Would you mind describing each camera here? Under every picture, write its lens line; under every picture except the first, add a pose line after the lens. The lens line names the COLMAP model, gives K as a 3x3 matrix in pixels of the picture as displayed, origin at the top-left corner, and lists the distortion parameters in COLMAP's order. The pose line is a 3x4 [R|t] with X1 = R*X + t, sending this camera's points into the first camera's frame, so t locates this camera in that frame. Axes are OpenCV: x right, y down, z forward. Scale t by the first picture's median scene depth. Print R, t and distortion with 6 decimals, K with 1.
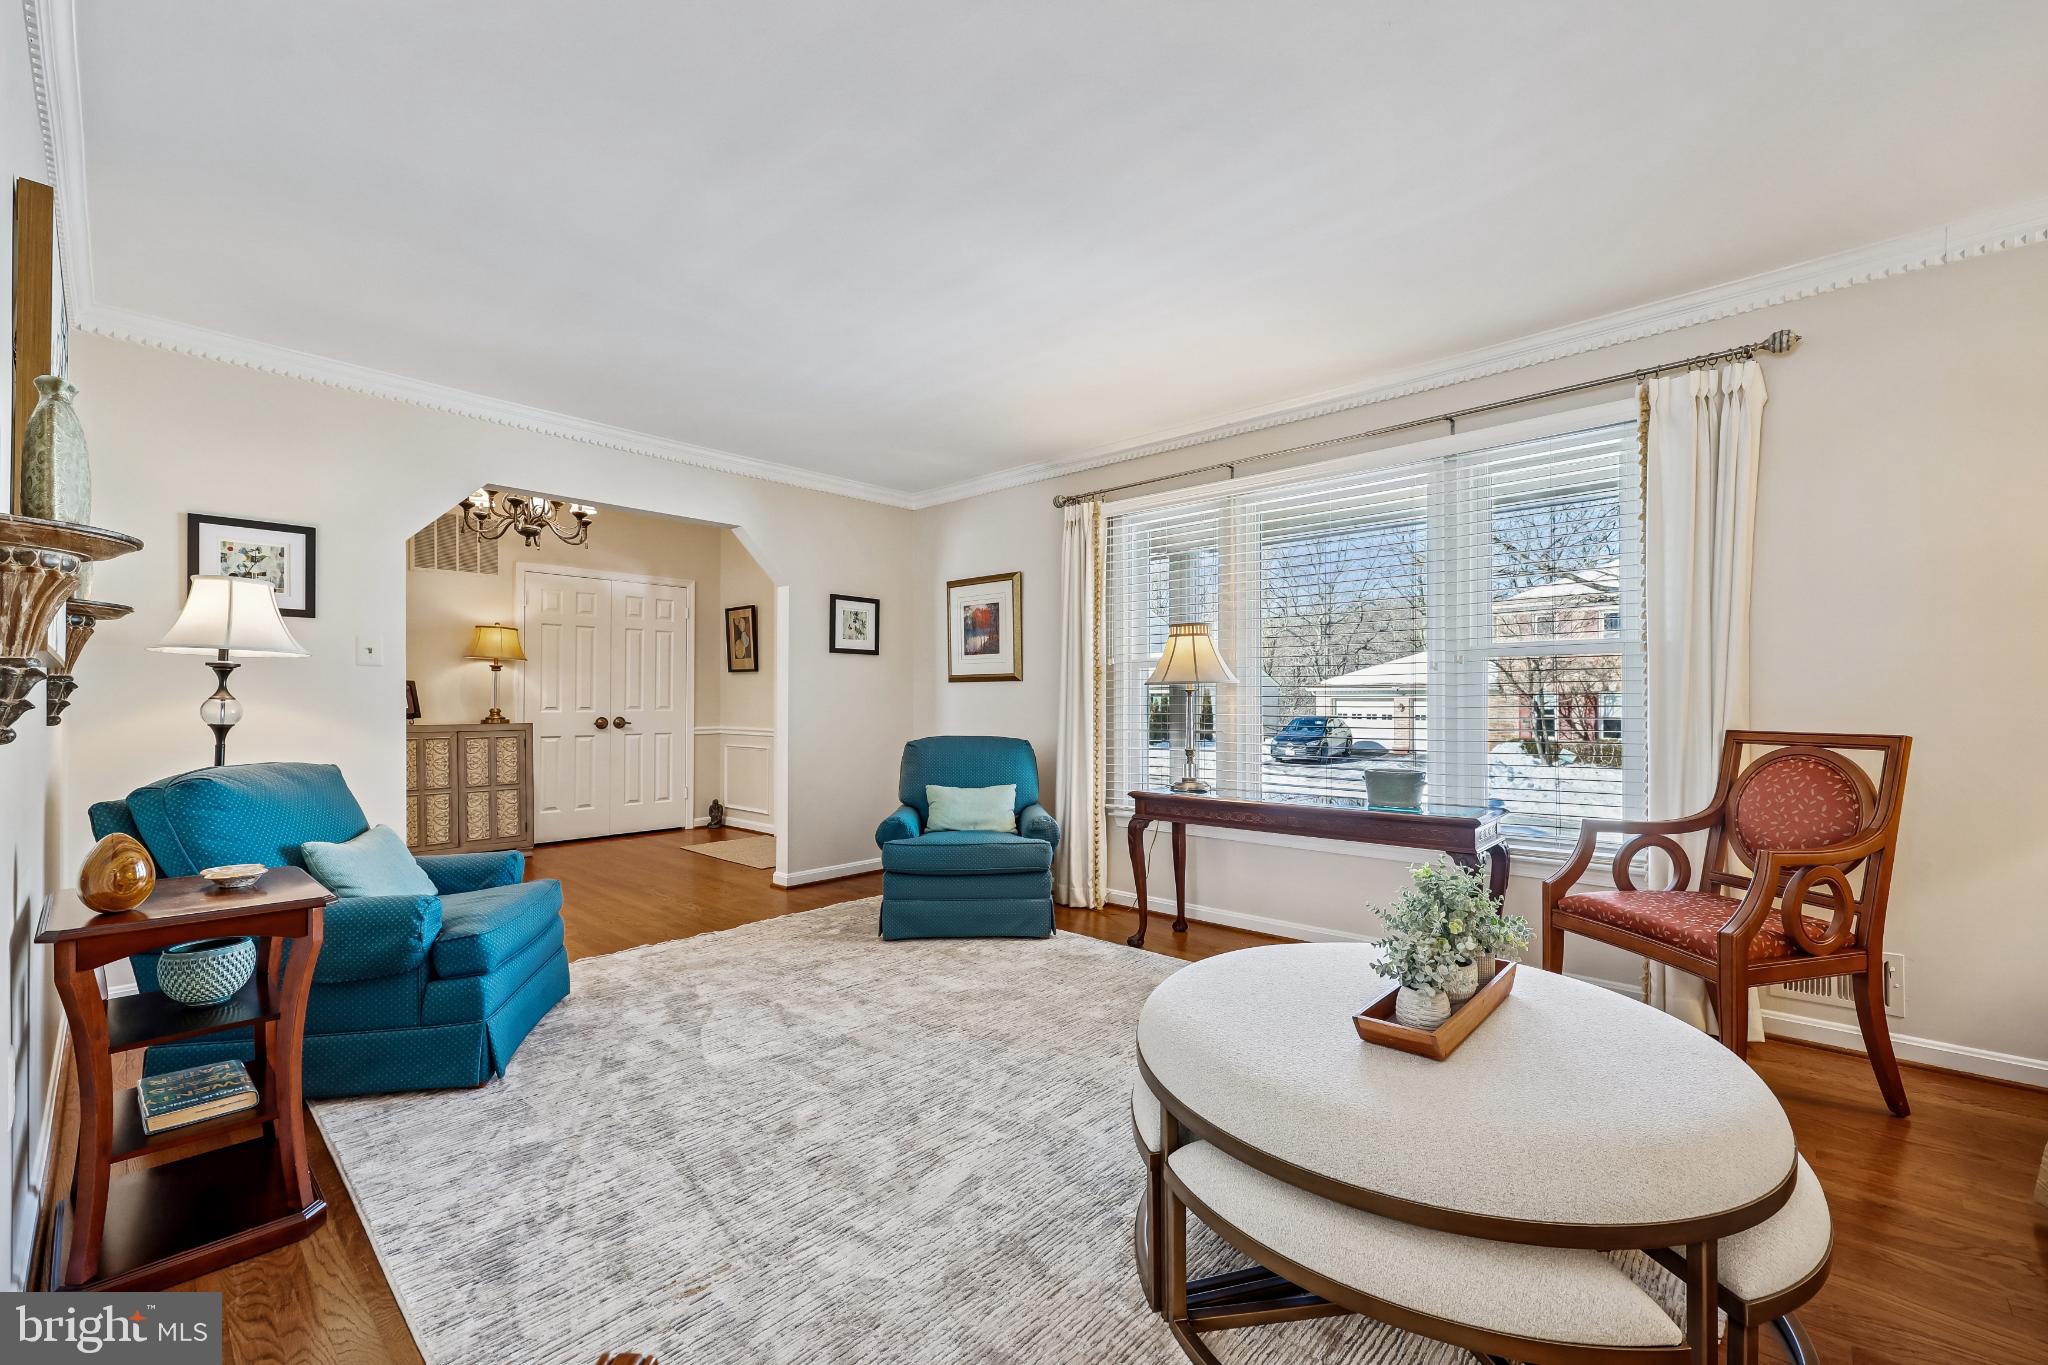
lens RADIAL K [[824.6, 0, 1036.7], [0, 824.6, 695.8], [0, 0, 1]] dist [0.000225, -0.000075]
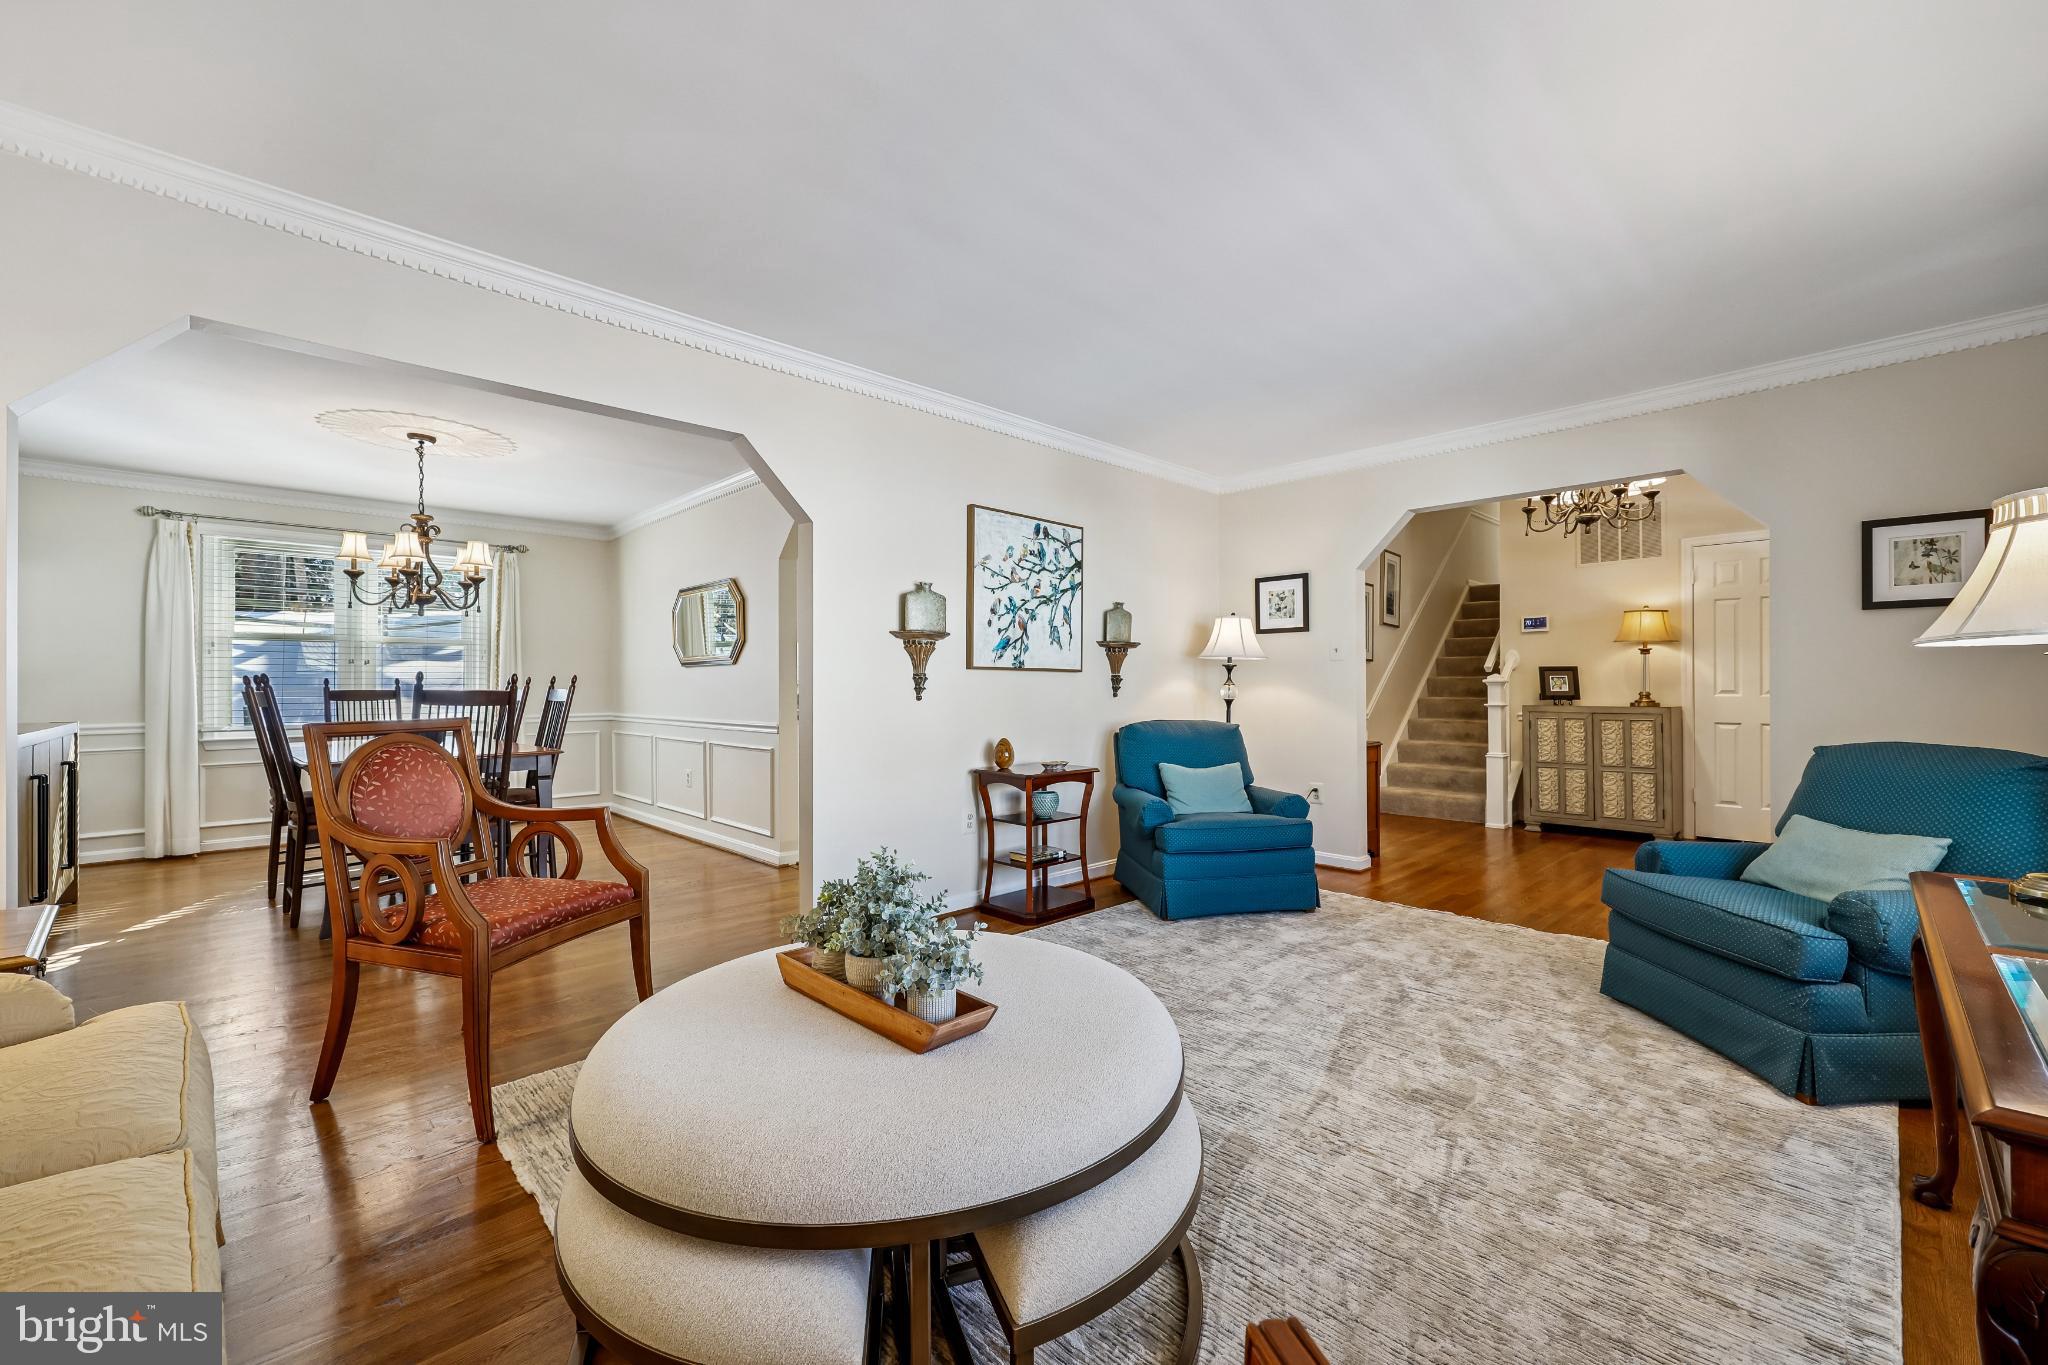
lens RADIAL K [[833.5, 0, 1061.7], [0, 833.5, 682.9], [0, 0, 1]] dist [-0.000587, -0.000076]
pose [[-0.029929, -0.004970, -0.999540, 0.568541], [0.010357, 0.999932, -0.005282, 0.004084], [0.999498, -0.010511, -0.029876, 0.484339]]
